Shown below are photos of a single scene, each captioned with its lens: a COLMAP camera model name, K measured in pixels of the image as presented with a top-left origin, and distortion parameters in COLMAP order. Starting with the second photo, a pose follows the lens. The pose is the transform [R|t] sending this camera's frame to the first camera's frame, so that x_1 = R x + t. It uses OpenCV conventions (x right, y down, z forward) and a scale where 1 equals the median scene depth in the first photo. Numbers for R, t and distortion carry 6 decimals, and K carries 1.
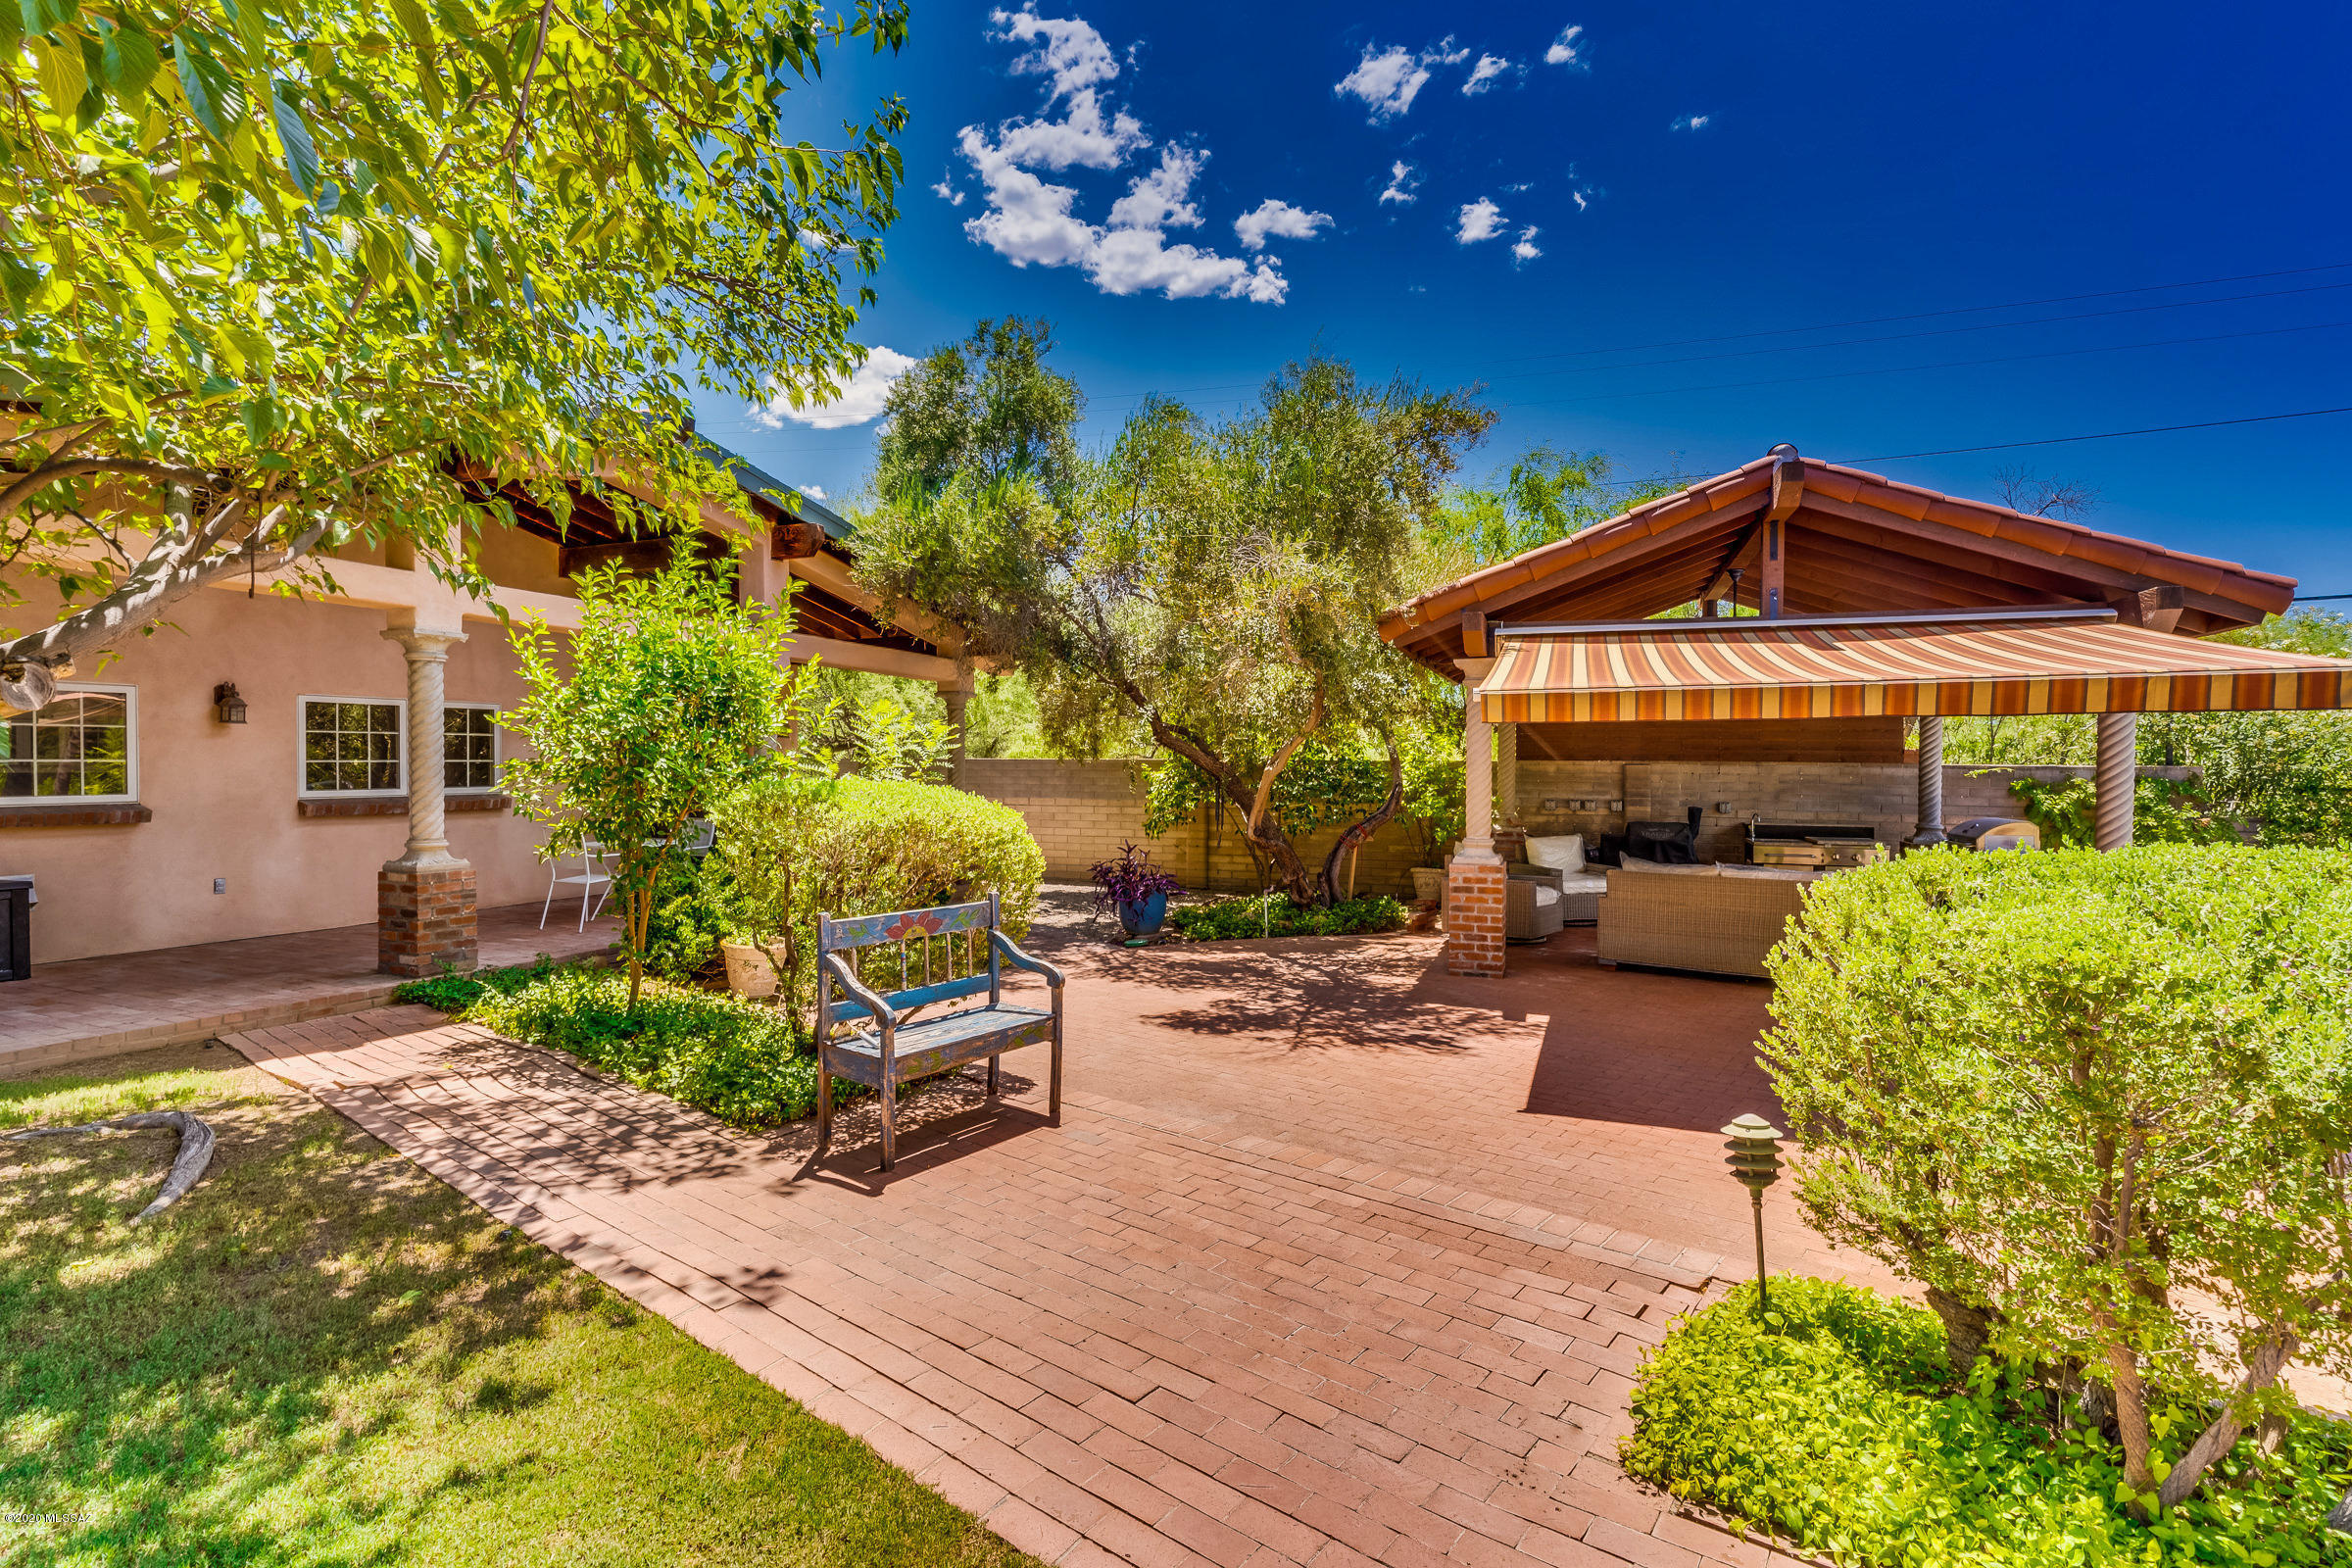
lens RADIAL K [[1136.5, 0, 1183.5], [0, 1136.5, 787.8], [0, 0, 1]] dist [-0.000755, -0.001460]
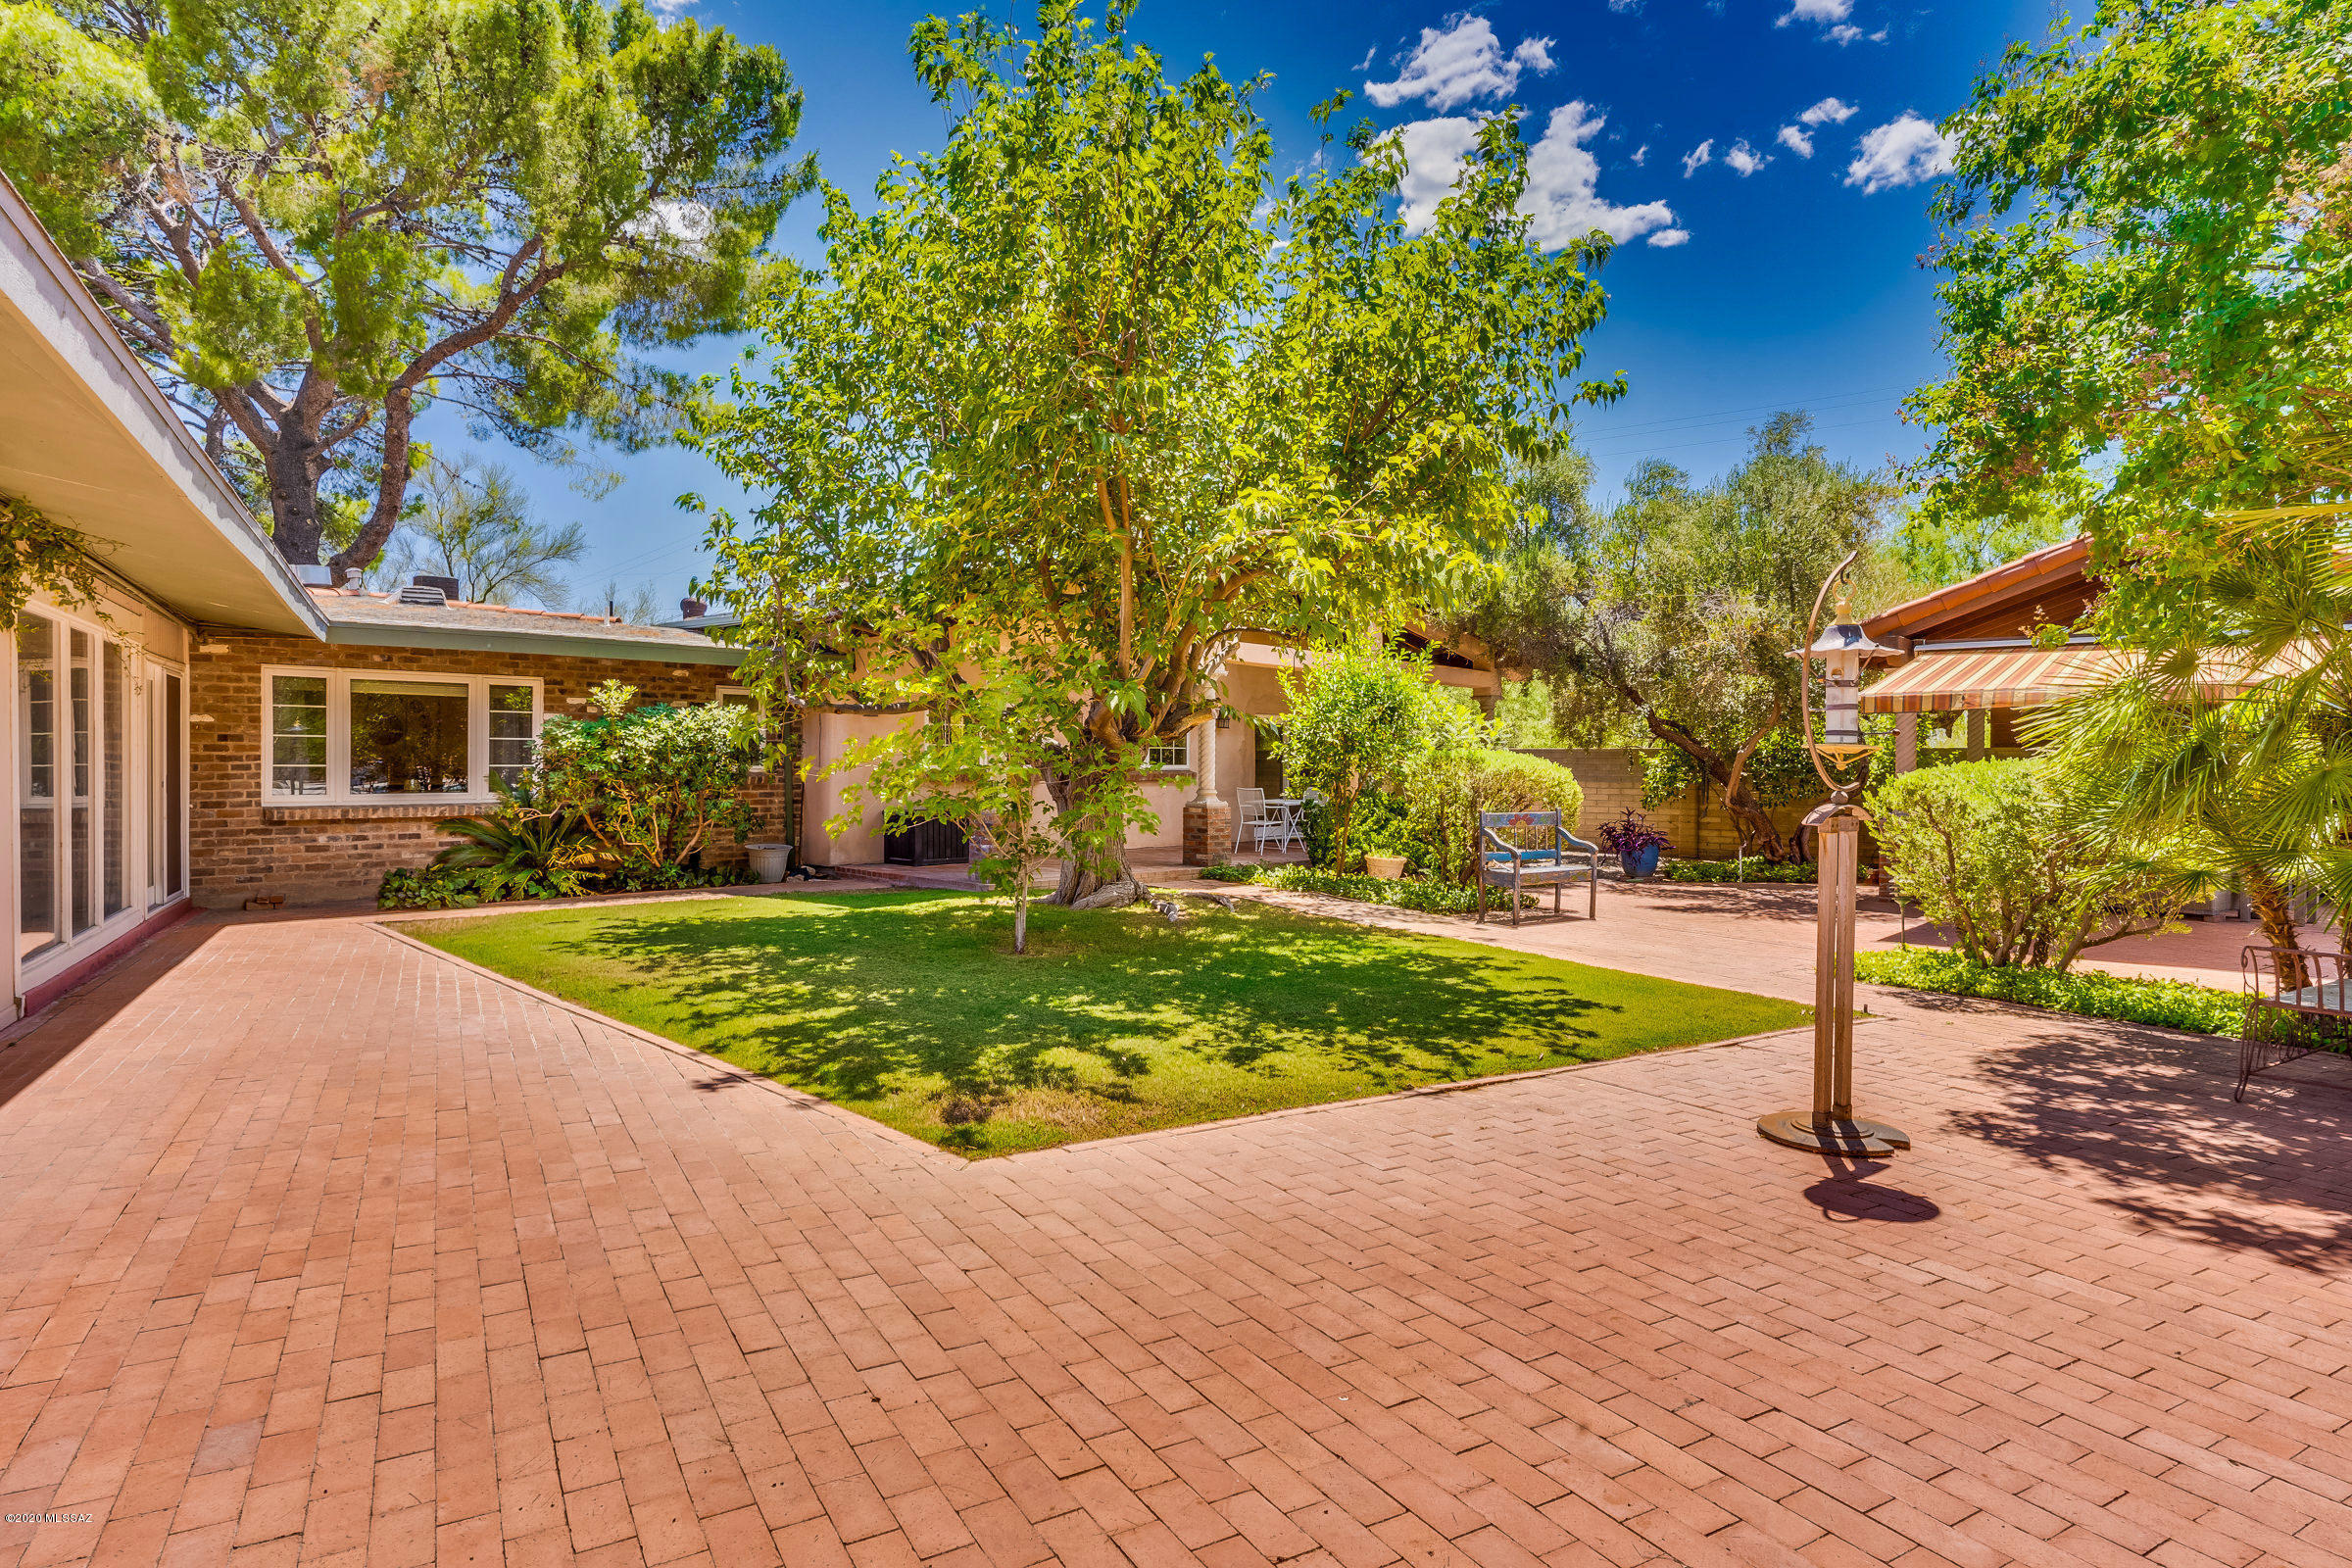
lens RADIAL K [[1339.5, 0, 1192.2], [0, 1339.5, 756.5], [0, 0, 1]] dist [-0.003003, -0.000893]
pose [[0.936007, 0.000269, -0.351982, 0.024740], [-0.010368, 0.999587, -0.026809, 0.035155], [0.351830, 0.028743, 0.935623, -0.650406]]
